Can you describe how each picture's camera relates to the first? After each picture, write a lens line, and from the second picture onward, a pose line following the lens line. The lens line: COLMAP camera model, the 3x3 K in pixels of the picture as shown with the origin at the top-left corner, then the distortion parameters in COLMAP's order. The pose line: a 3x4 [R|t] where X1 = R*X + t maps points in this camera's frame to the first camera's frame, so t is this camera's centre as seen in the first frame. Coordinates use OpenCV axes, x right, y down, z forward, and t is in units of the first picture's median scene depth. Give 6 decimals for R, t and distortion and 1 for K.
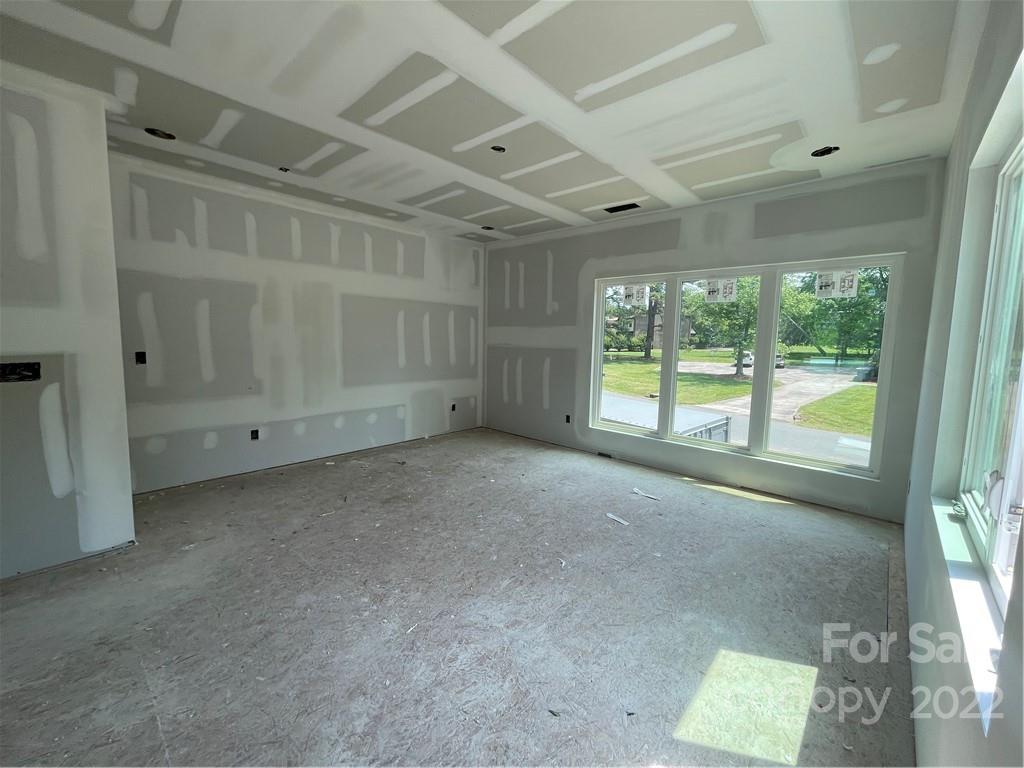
lens RADIAL K [[418.8, 0, 510.4], [0, 418.8, 382.3], [0, 0, 1]] dist [0.001171, 0.000073]
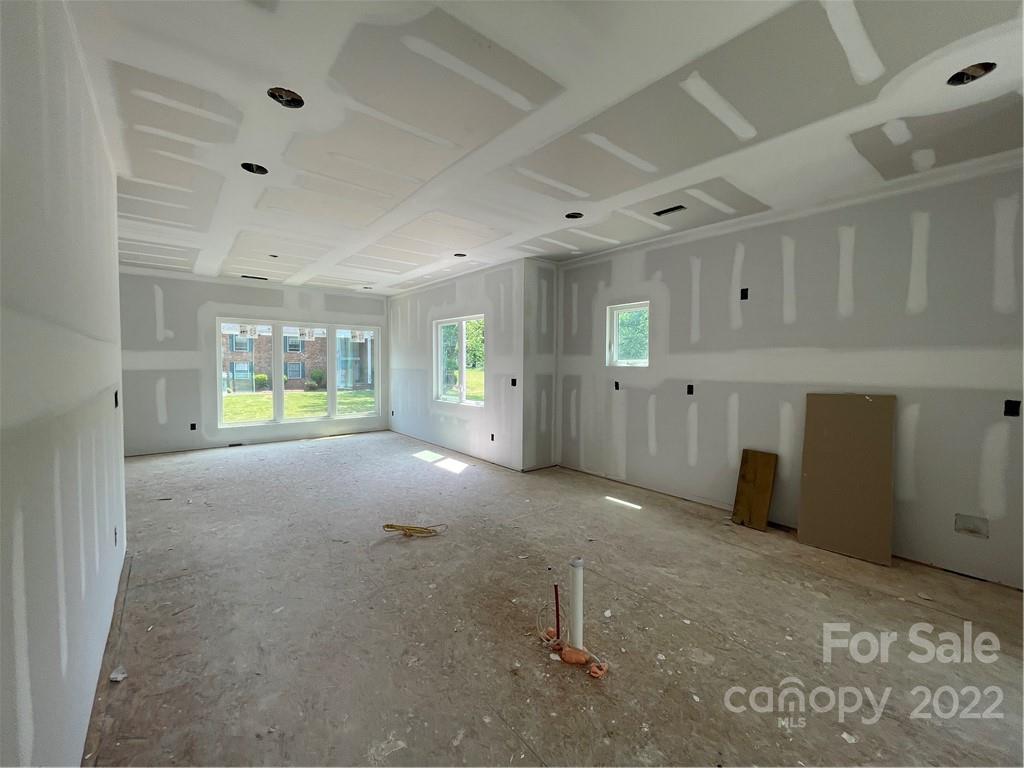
lens RADIAL K [[426.7, 0, 513.6], [0, 426.7, 377.6], [0, 0, 1]] dist [0.001614, 0.000033]
pose [[0.131138, -0.053449, 0.989922, -1.035913], [0.104247, 0.993753, 0.039846, -0.006848], [-0.985868, 0.097971, 0.135891, -0.112216]]
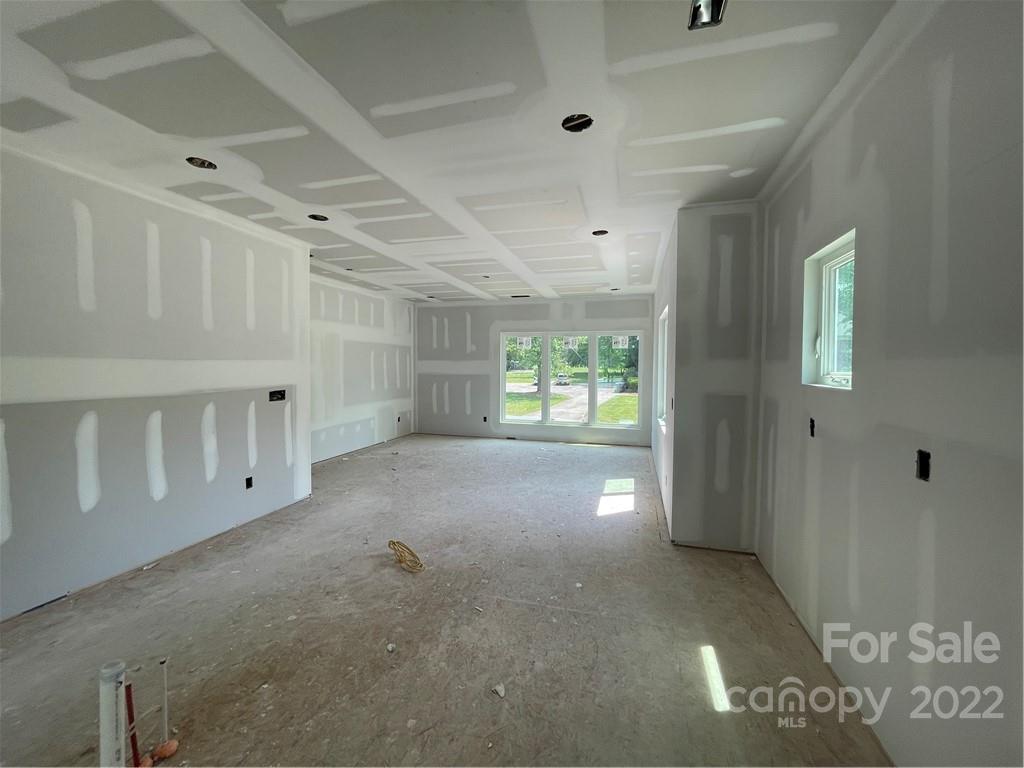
lens RADIAL K [[418.8, 0, 510.4], [0, 418.8, 382.3], [0, 0, 1]] dist [0.001171, 0.000073]
pose [[0.898928, -0.034691, 0.436721, -0.491398], [0.060274, 0.997174, -0.044856, 0.027909], [-0.433931, 0.066645, 0.898478, -0.493767]]
